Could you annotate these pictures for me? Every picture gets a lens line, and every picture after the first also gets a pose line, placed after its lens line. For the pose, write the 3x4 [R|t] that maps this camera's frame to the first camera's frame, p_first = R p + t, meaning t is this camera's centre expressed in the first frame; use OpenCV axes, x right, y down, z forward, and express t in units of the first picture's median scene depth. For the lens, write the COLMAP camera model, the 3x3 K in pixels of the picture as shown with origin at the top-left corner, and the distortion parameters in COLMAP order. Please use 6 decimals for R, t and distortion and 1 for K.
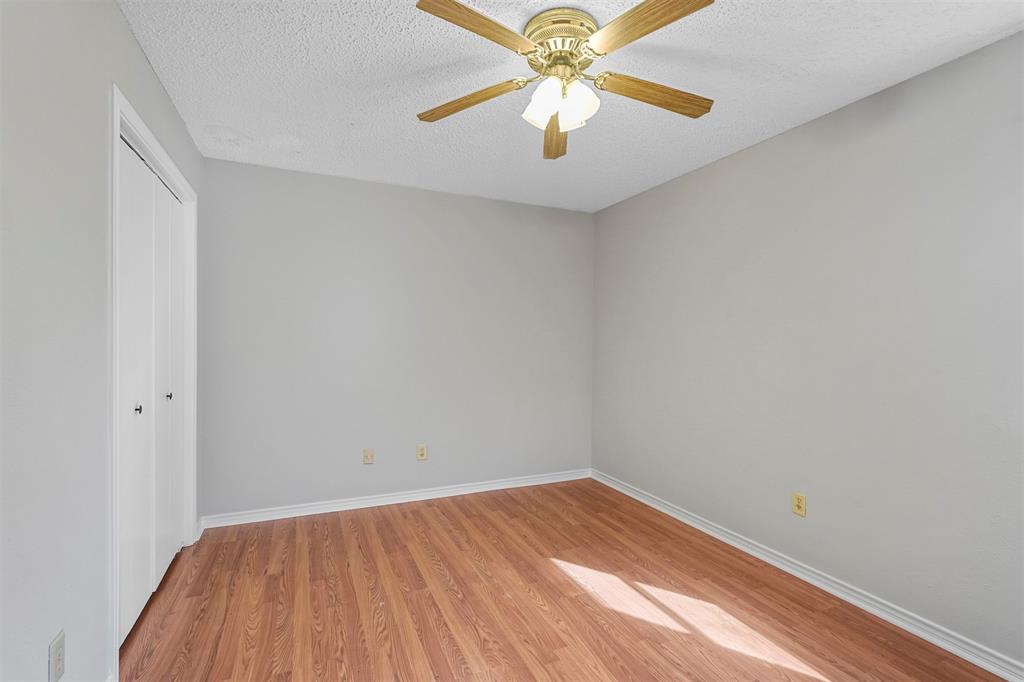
lens RADIAL K [[454.4, 0, 512.3], [0, 454.4, 336.4], [0, 0, 1]] dist [-0.015193, 0.007685]
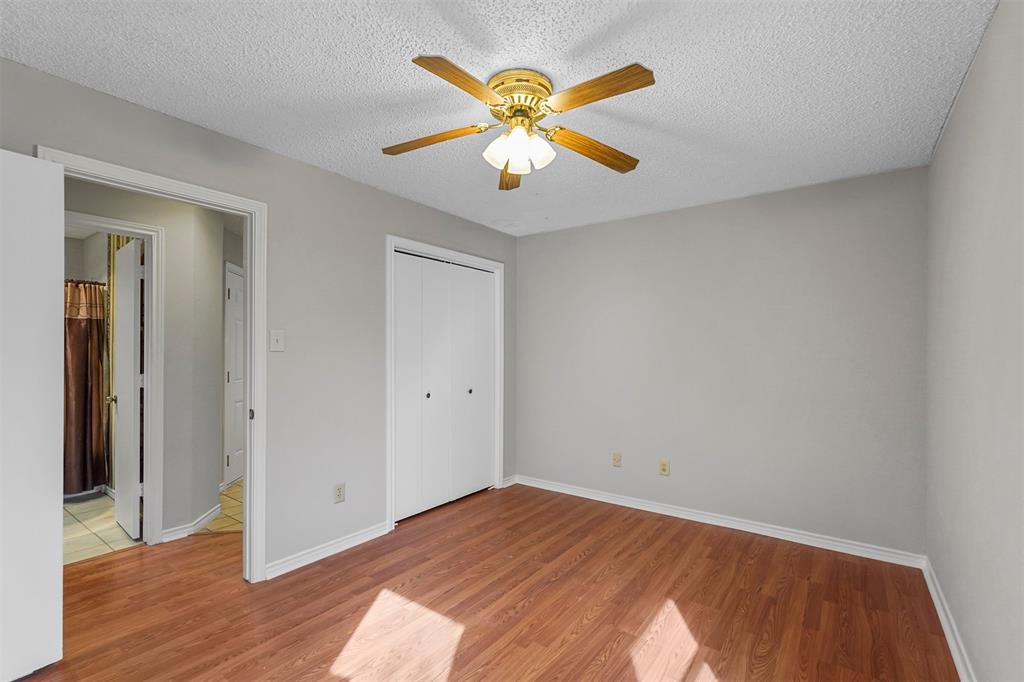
lens RADIAL K [[454.4, 0, 517.2], [0, 454.4, 350.2], [0, 0, 1]] dist [-0.015193, 0.007685]
pose [[0.499986, -0.012066, -0.865950, 0.693668], [0.008706, 0.999922, -0.008906, 0.001125], [0.865990, -0.003086, 0.500052, 0.285919]]
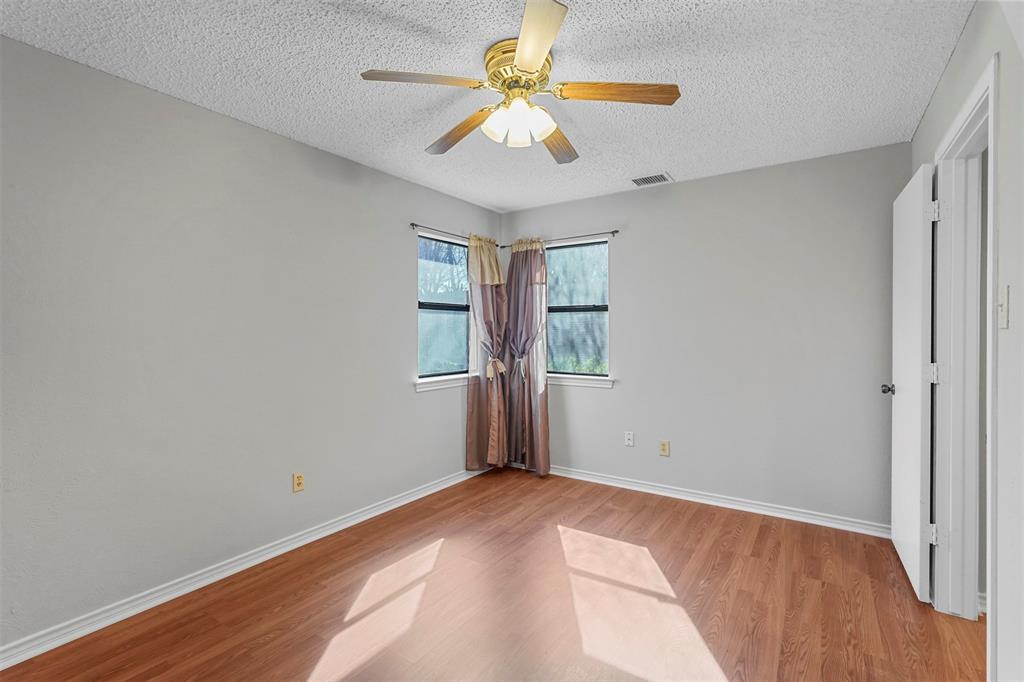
lens RADIAL K [[454.4, 0, 518.0], [0, 454.4, 335.9], [0, 0, 1]] dist [-0.015193, 0.007685]
pose [[-0.530122, -0.010790, 0.847853, -0.534125], [-0.010829, 0.999924, 0.005954, 0.001452], [-0.847852, -0.006025, -0.530198, 1.030890]]
